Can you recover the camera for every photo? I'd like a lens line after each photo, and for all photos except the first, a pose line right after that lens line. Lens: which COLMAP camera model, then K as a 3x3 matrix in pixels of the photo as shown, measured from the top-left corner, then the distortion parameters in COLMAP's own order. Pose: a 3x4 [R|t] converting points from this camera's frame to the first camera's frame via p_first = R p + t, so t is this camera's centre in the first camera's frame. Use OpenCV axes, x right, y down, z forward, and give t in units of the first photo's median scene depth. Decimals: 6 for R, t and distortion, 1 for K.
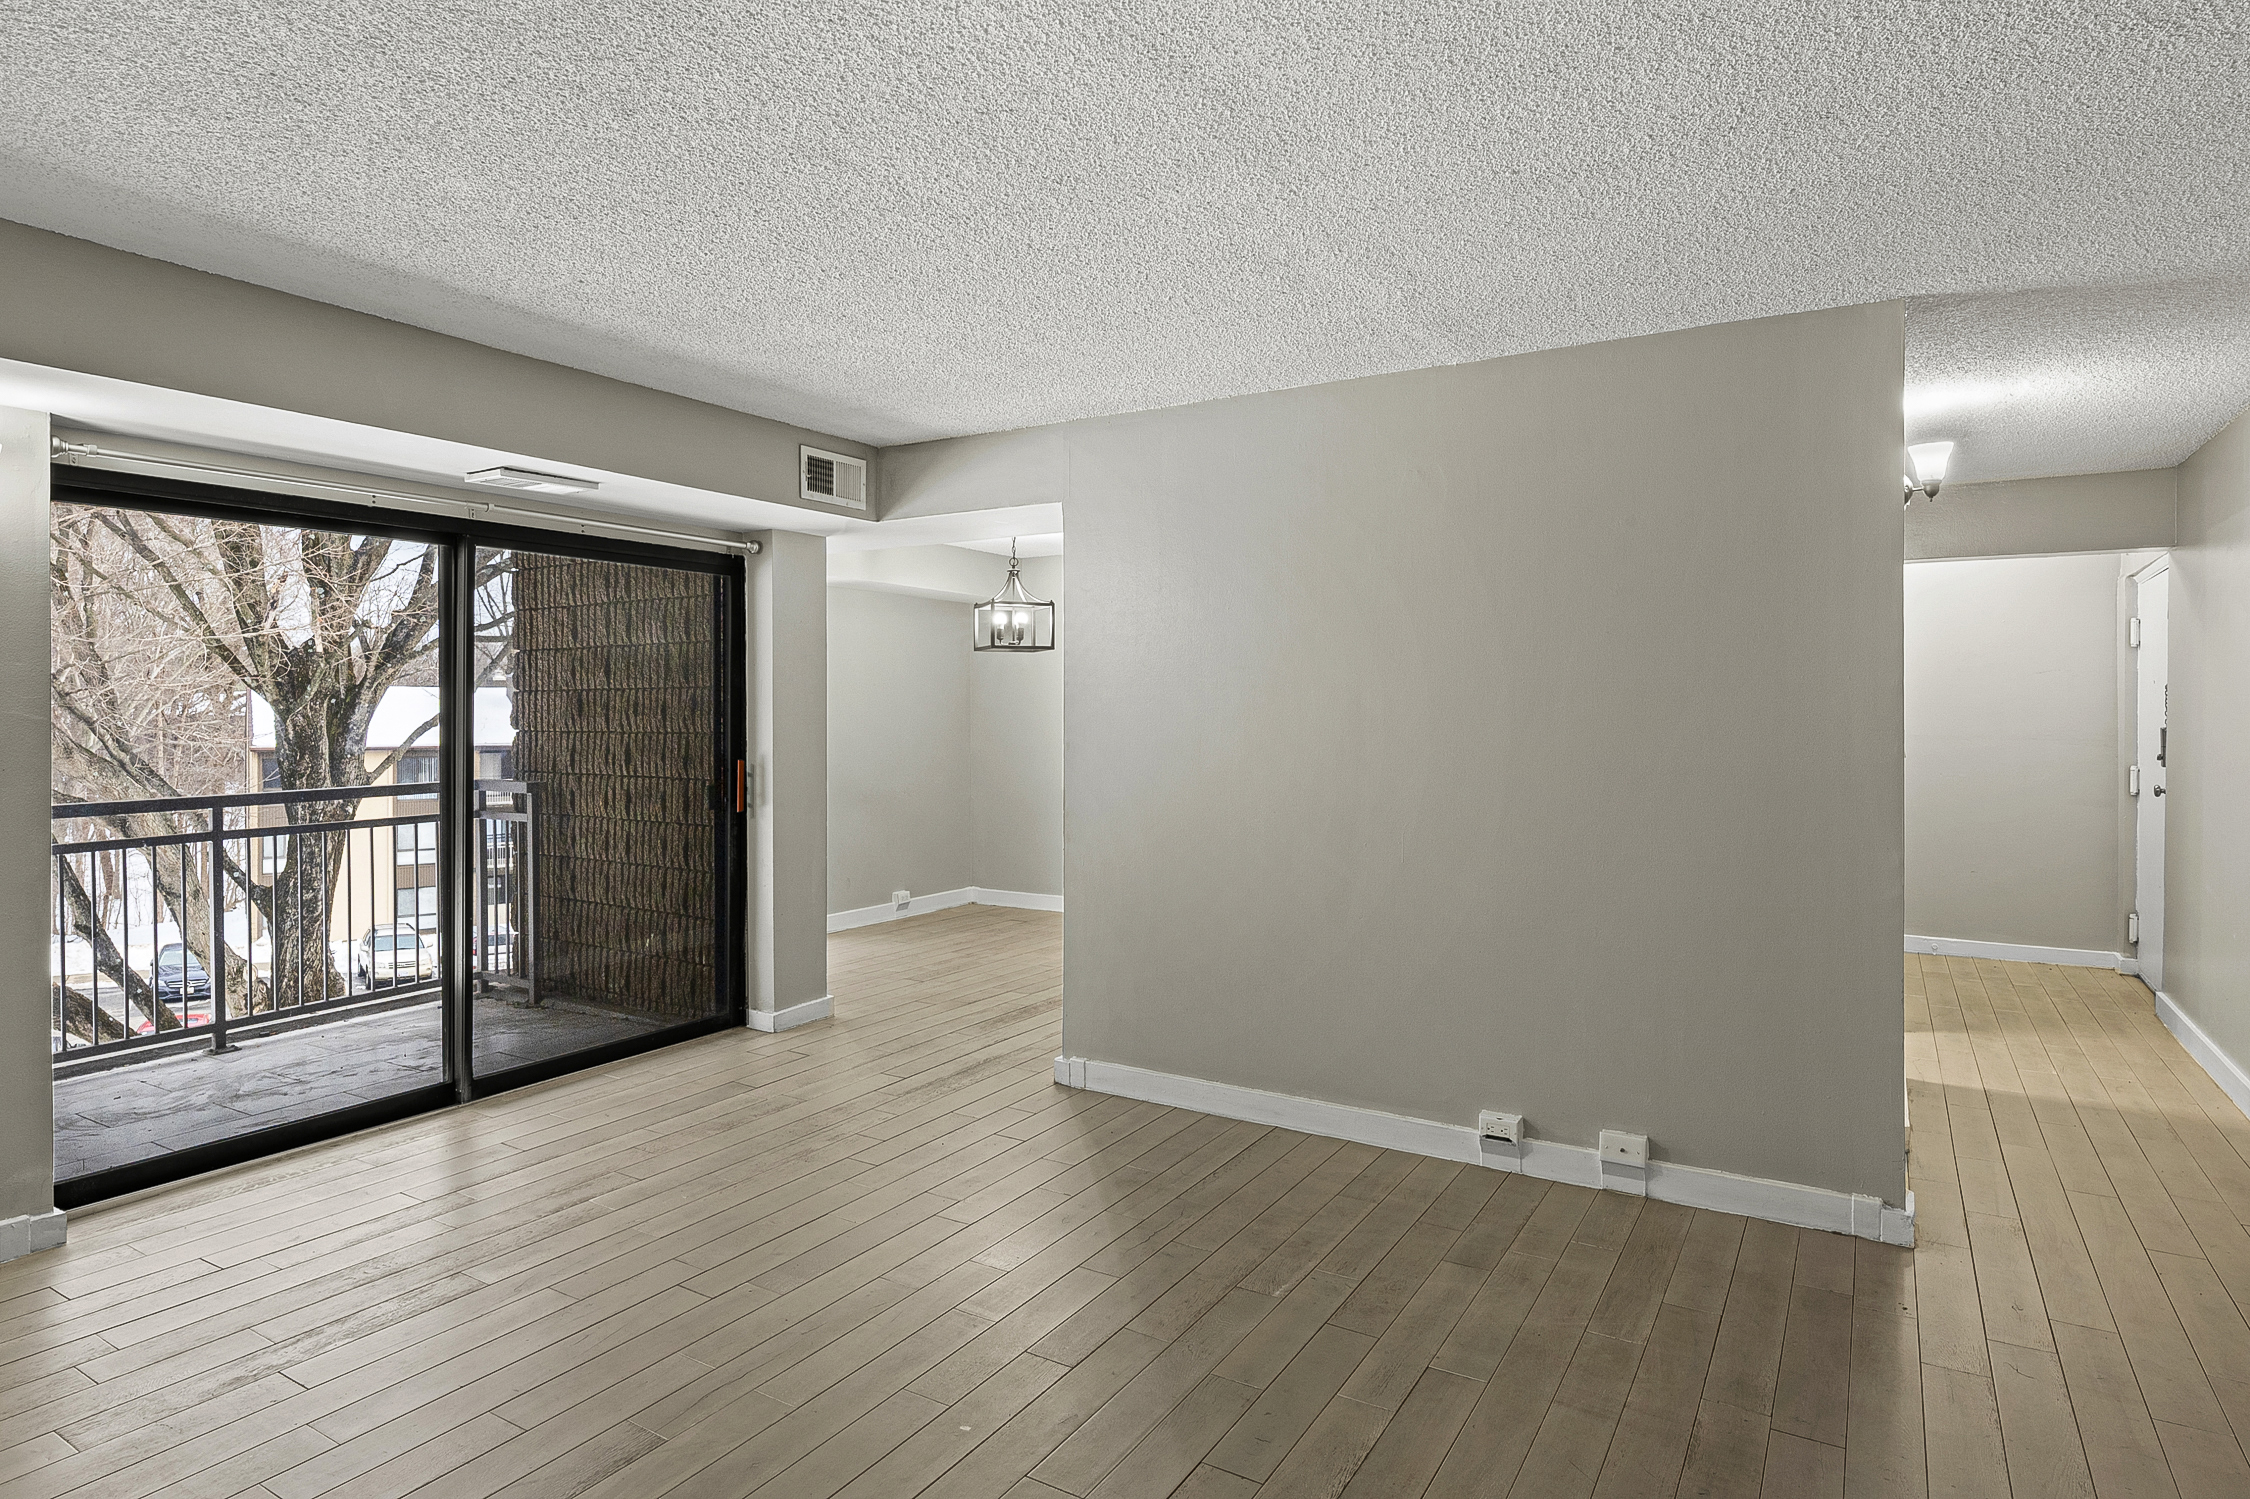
lens RADIAL K [[1244.6, 0, 1123.0], [0, 1244.6, 678.8], [0, 0, 1]] dist [-0.000023, -0.000071]
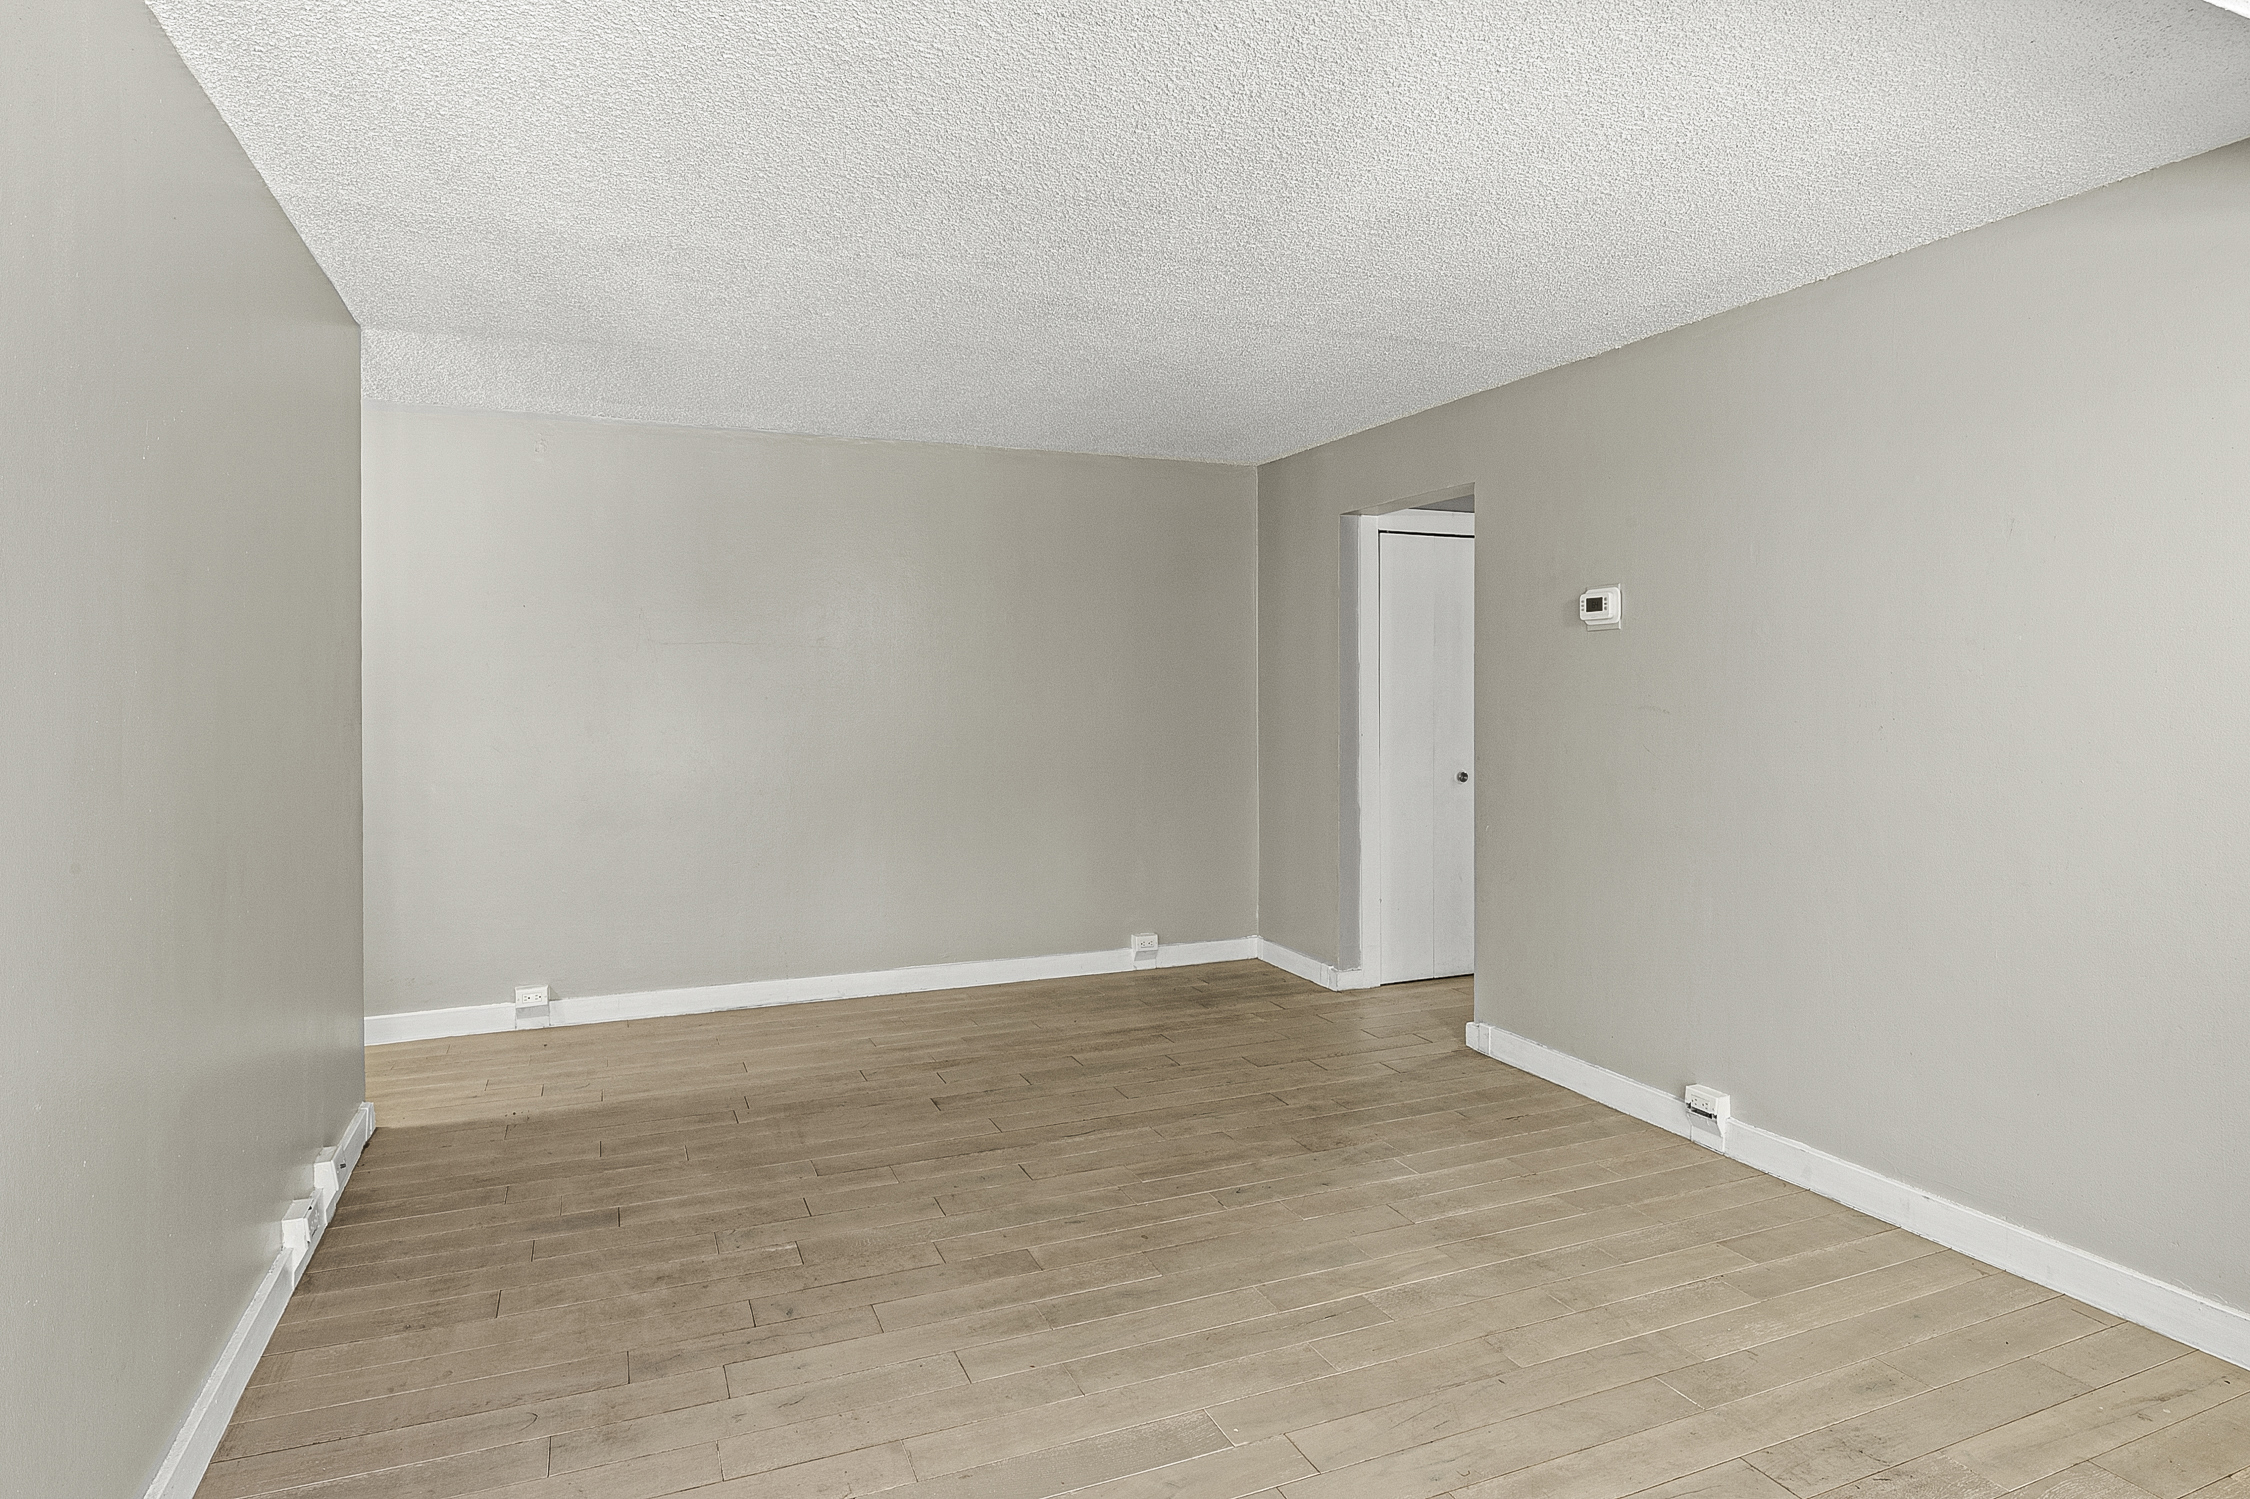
lens RADIAL K [[1244.6, 0, 1123.0], [0, 1244.6, 678.8], [0, 0, 1]] dist [-0.000023, -0.000071]
pose [[-0.815695, -0.003772, 0.578470, -0.634804], [-0.018753, 0.999626, -0.019926, 0.034700], [-0.578178, -0.027102, -0.815460, 1.544750]]
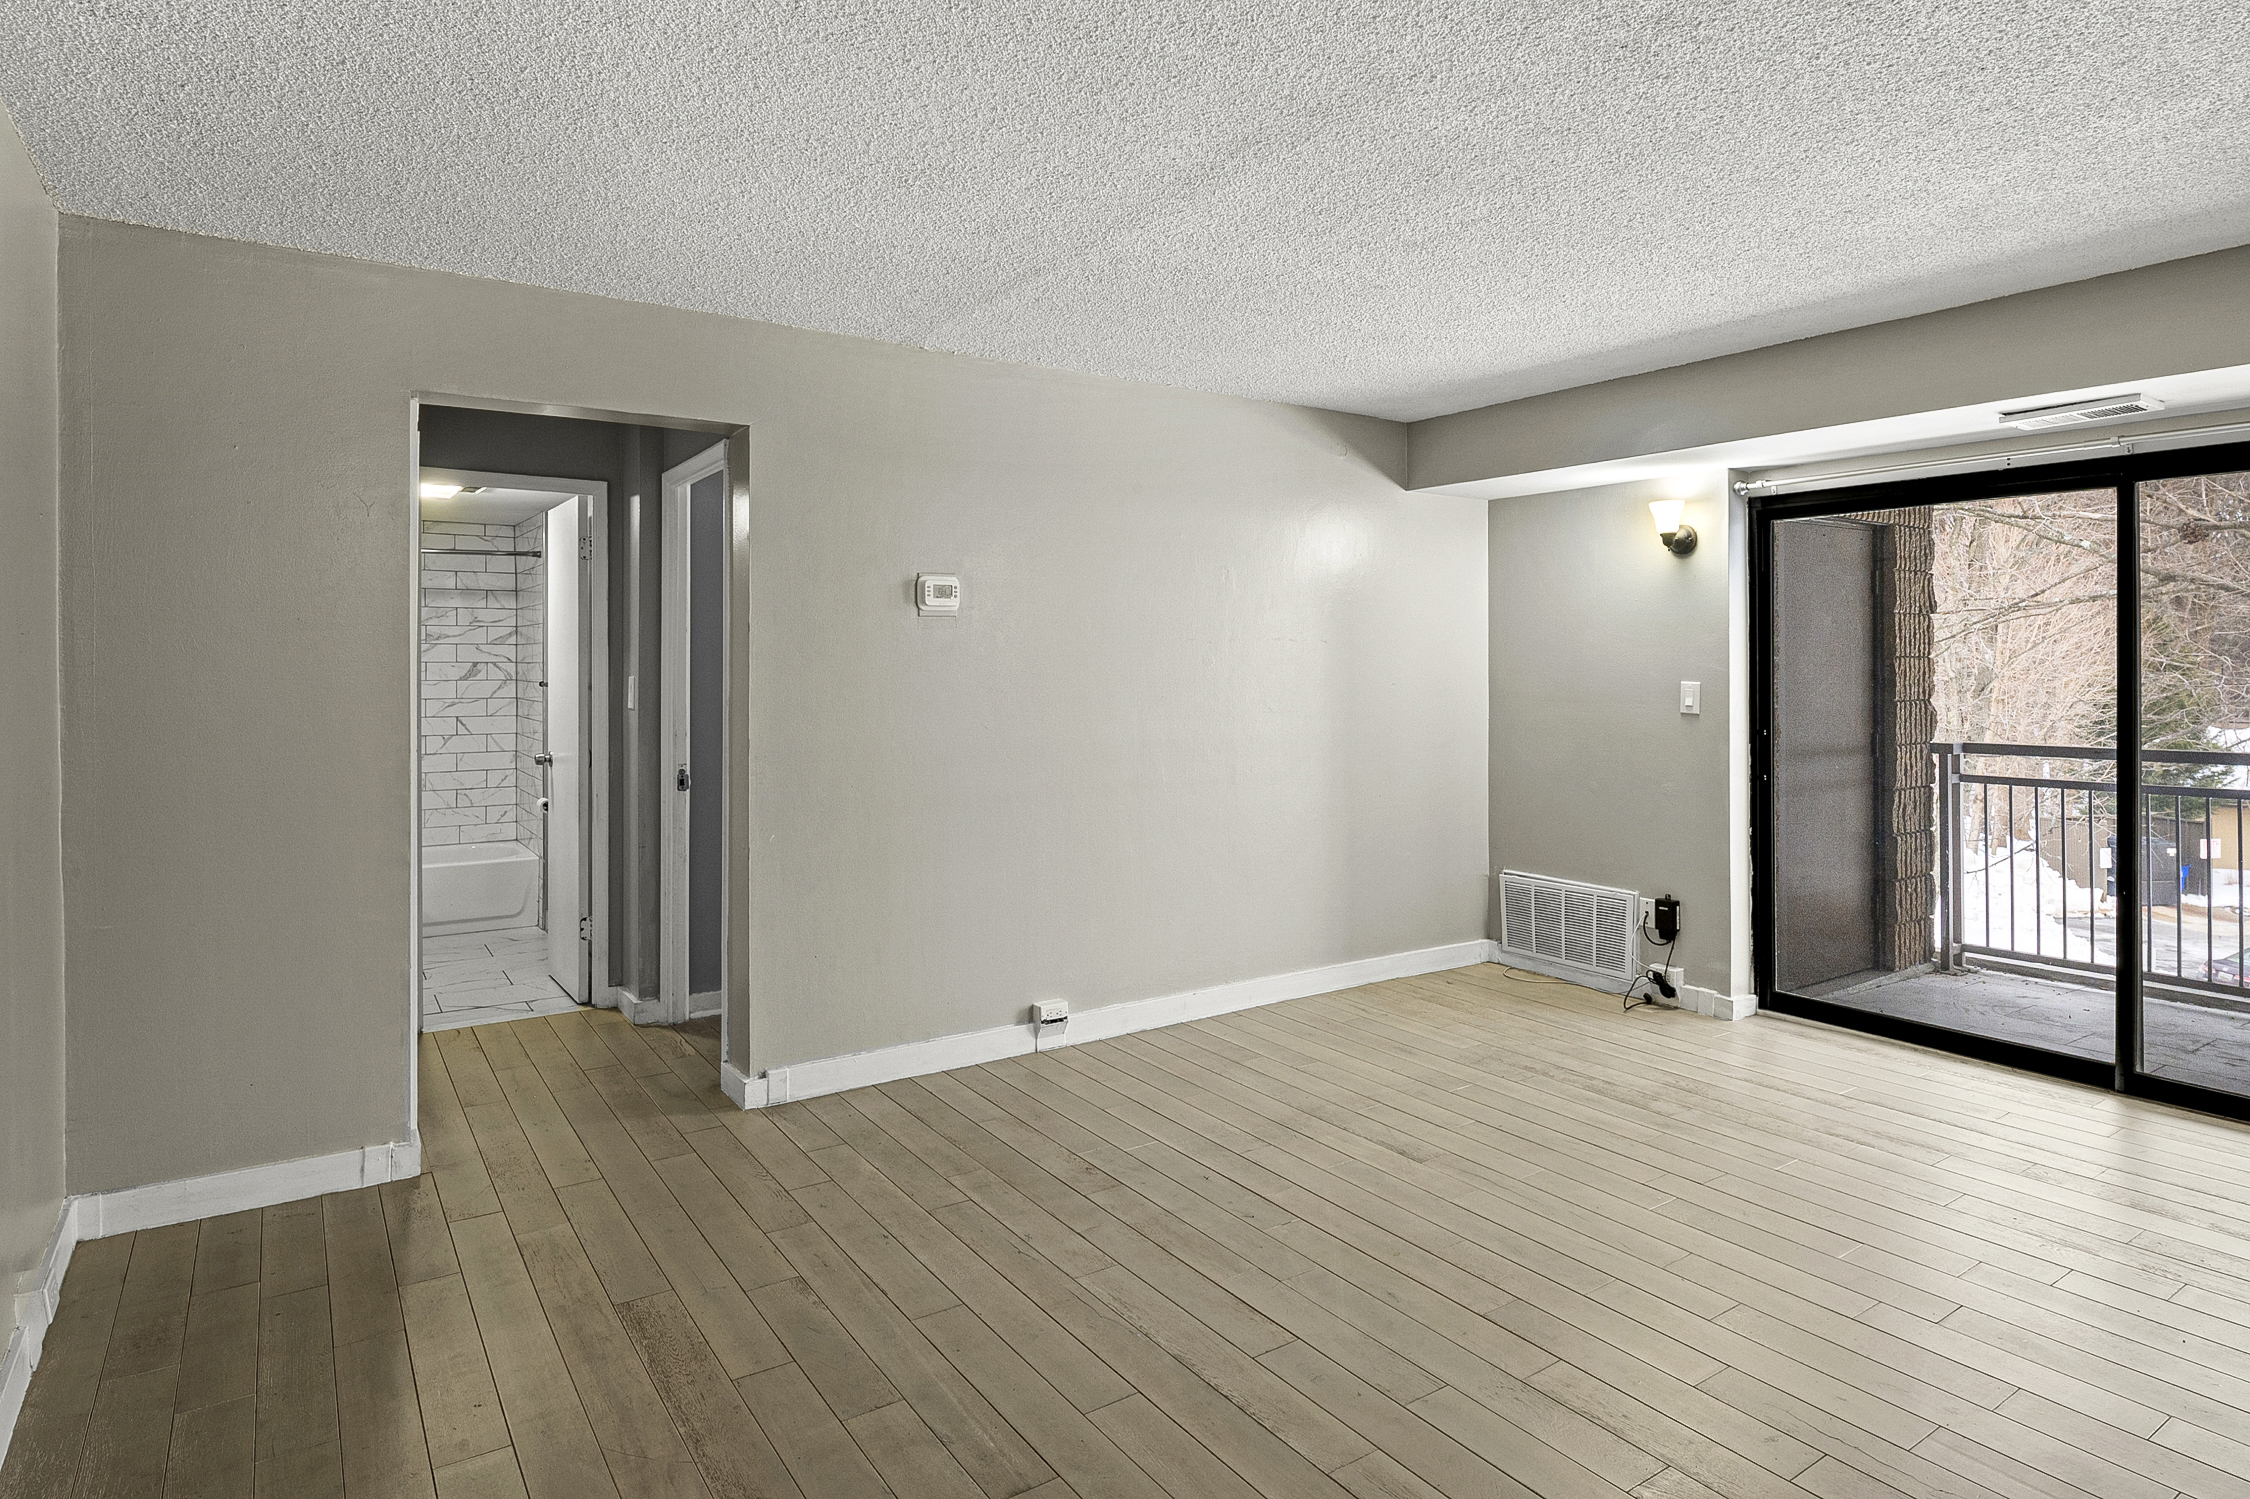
lens RADIAL K [[1244.6, 0, 1123.0], [0, 1244.6, 678.8], [0, 0, 1]] dist [-0.000023, -0.000071]
pose [[-0.413736, 0.008901, -0.910353, 0.805630], [0.022003, 0.999758, -0.000225, 0.024044], [0.910131, -0.020124, -0.413832, 0.941046]]
